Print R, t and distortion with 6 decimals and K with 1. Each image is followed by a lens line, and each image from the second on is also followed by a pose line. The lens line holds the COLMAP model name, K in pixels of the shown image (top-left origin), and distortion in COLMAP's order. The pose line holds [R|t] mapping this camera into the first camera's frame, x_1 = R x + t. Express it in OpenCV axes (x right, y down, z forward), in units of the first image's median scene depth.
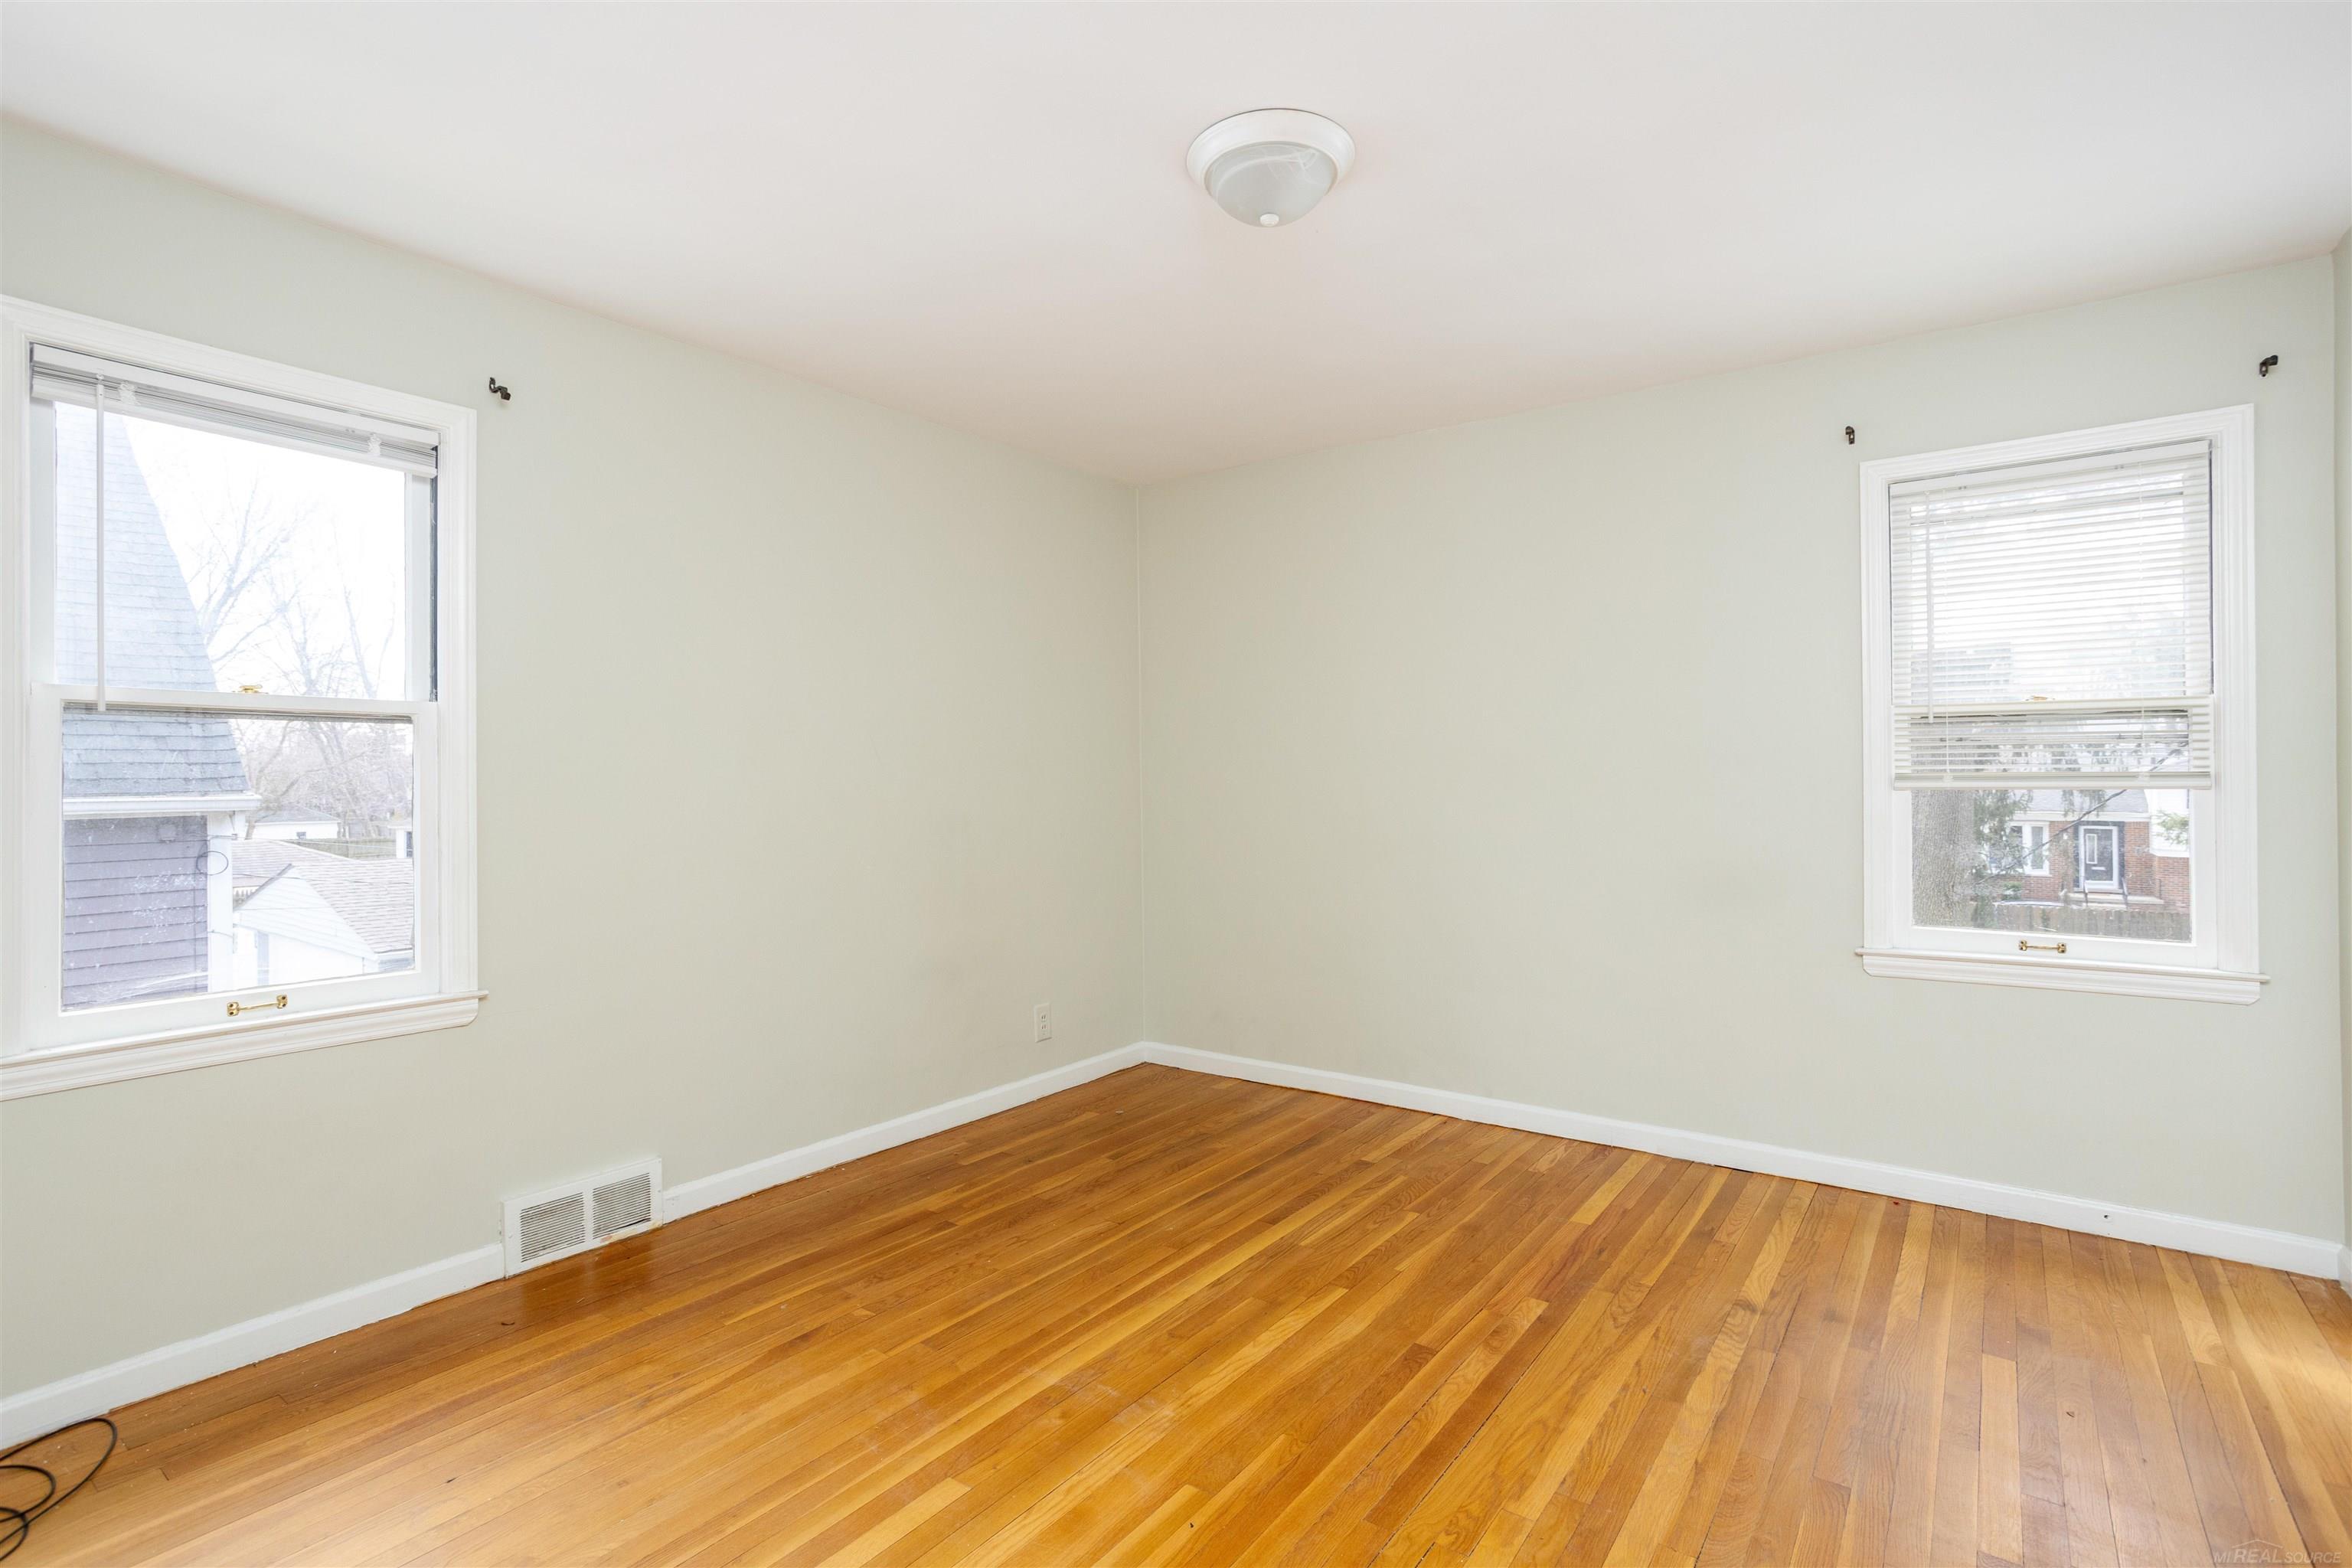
lens RADIAL K [[1113.8, 0, 1175.3], [0, 1113.8, 778.2], [0, 0, 1]] dist [0.000769, 0.001318]
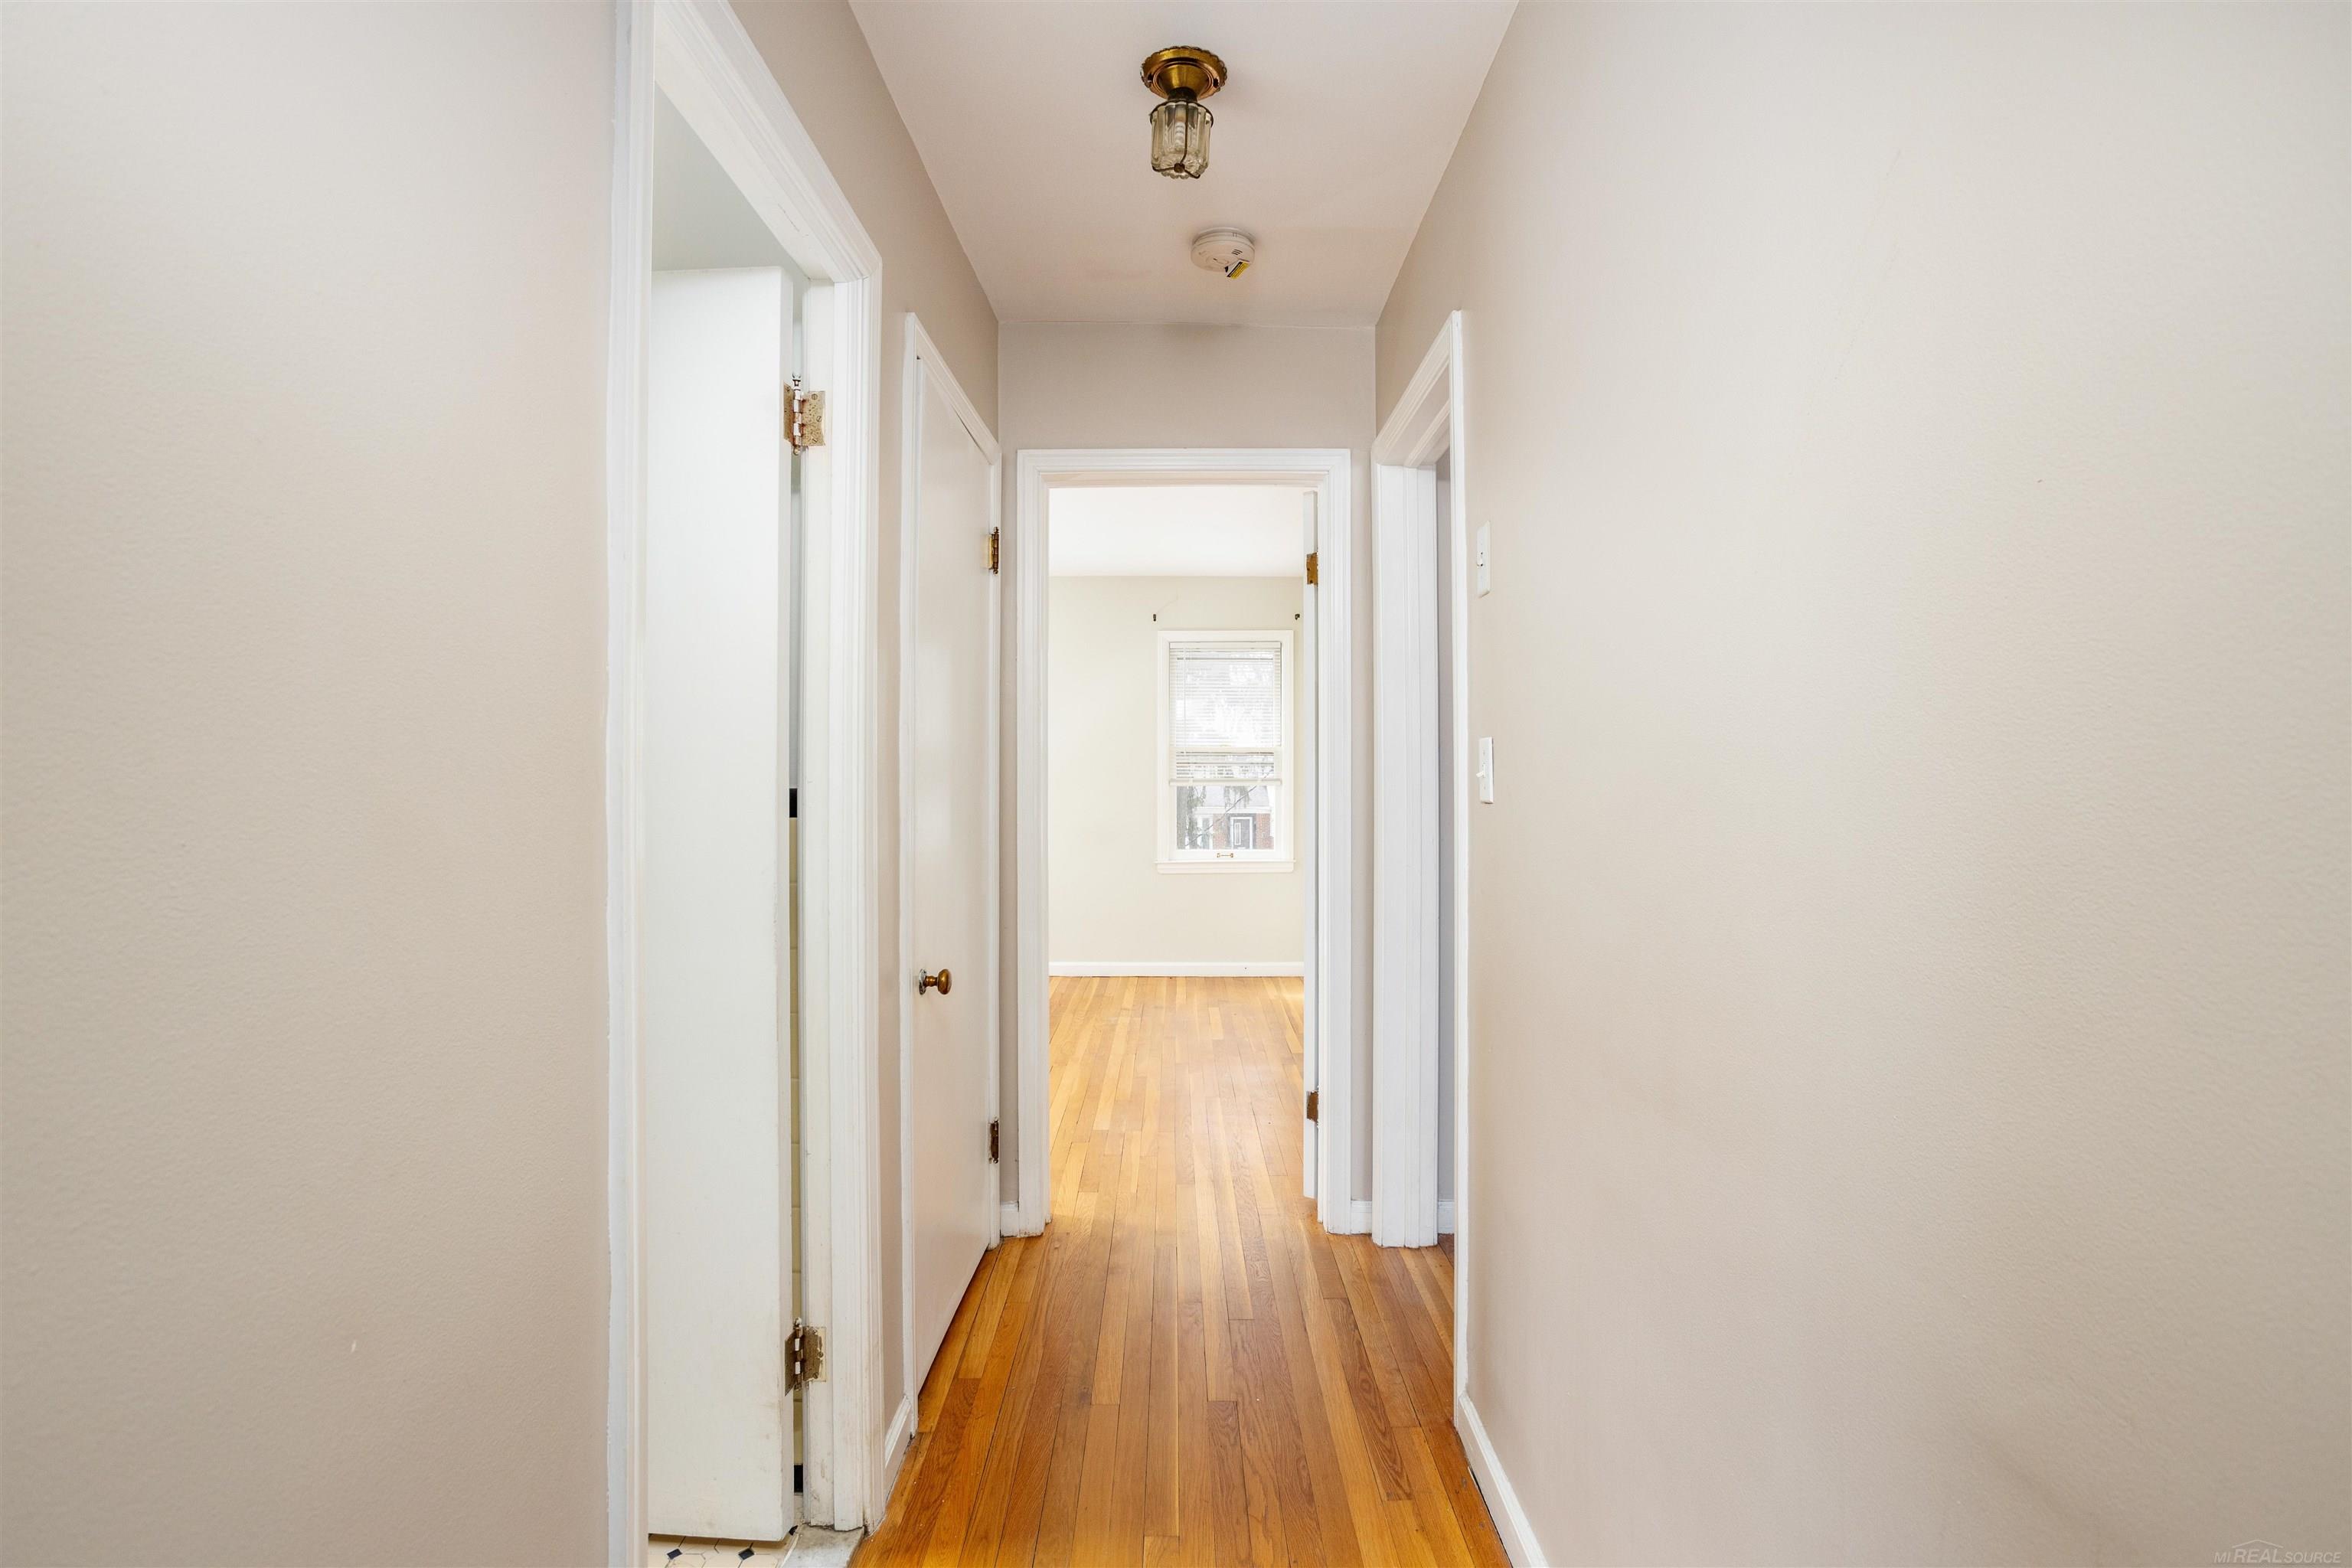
lens RADIAL K [[1113.8, 0, 1173.6], [0, 1113.8, 781.7], [0, 0, 1]] dist [0.000769, 0.001318]
pose [[0.807627, 0.005323, 0.589669, -0.652602], [-0.006122, 0.999981, -0.000642, 0.003557], [-0.589661, -0.003092, 0.807645, -0.779466]]
